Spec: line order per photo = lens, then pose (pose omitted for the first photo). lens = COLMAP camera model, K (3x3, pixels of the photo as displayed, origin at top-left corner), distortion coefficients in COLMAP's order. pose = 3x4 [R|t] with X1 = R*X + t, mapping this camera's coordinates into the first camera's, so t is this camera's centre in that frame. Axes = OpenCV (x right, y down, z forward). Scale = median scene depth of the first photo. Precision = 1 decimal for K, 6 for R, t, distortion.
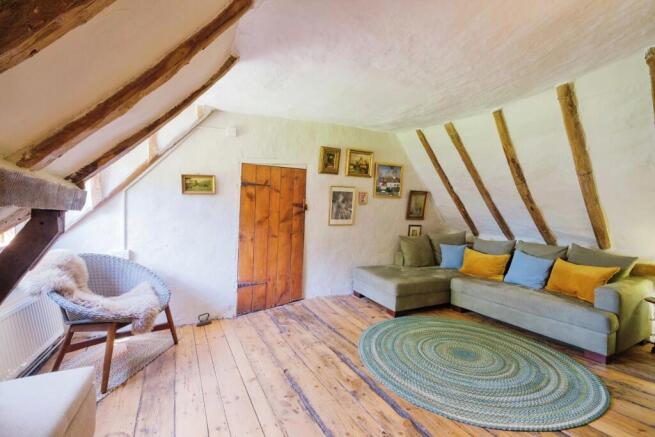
lens RADIAL K [[285.5, 0, 327.5], [0, 285.5, 218.5], [0, 0, 1]] dist [-0.000048, -0.000023]
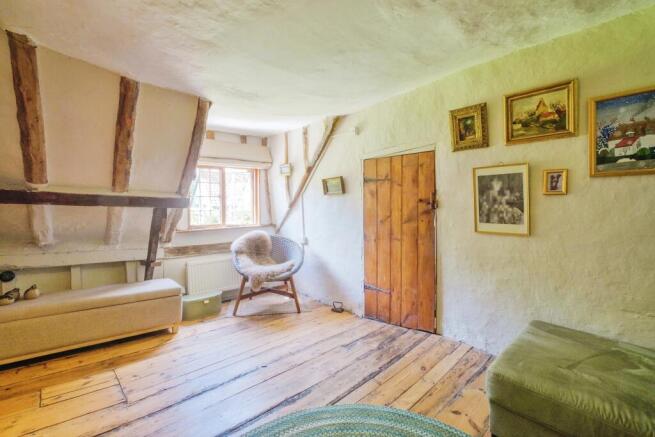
lens RADIAL K [[284.7, 0, 327.4], [0, 284.7, 208.8], [0, 0, 1]] dist [-0.000553, -0.000078]
pose [[0.276826, -0.004124, -0.960911, 0.533314], [-0.026919, 0.999565, -0.012046, -0.011257], [0.960543, 0.029202, 0.276594, 0.553607]]
